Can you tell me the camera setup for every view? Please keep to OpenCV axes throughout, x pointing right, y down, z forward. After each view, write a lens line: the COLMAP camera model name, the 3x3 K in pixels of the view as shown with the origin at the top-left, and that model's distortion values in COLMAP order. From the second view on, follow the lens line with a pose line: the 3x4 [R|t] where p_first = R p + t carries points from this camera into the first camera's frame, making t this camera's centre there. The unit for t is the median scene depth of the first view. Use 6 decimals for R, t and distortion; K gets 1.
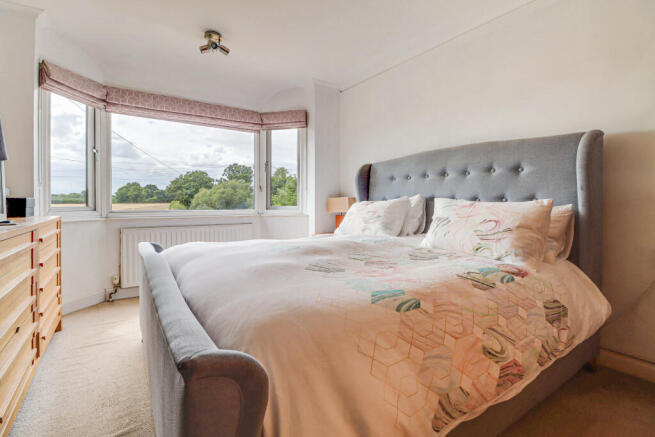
lens RADIAL K [[308.9, 0, 327.5], [0, 308.9, 218.5], [0, 0, 1]] dist [0.001142, -0.013352]
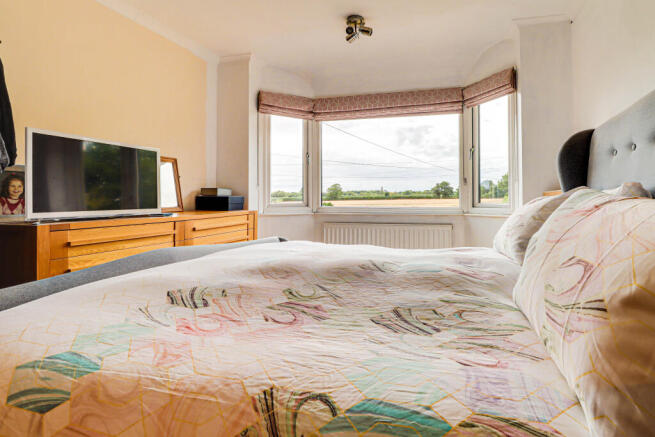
lens RADIAL K [[328.1, 0, 327.6], [0, 328.1, 198.4], [0, 0, 1]] dist [-0.001525, -0.001176]
pose [[0.660181, -0.004023, -0.751096, 0.239639], [-0.033397, 0.998839, -0.034704, -0.014525], [0.750364, 0.047996, 0.659280, 0.231942]]
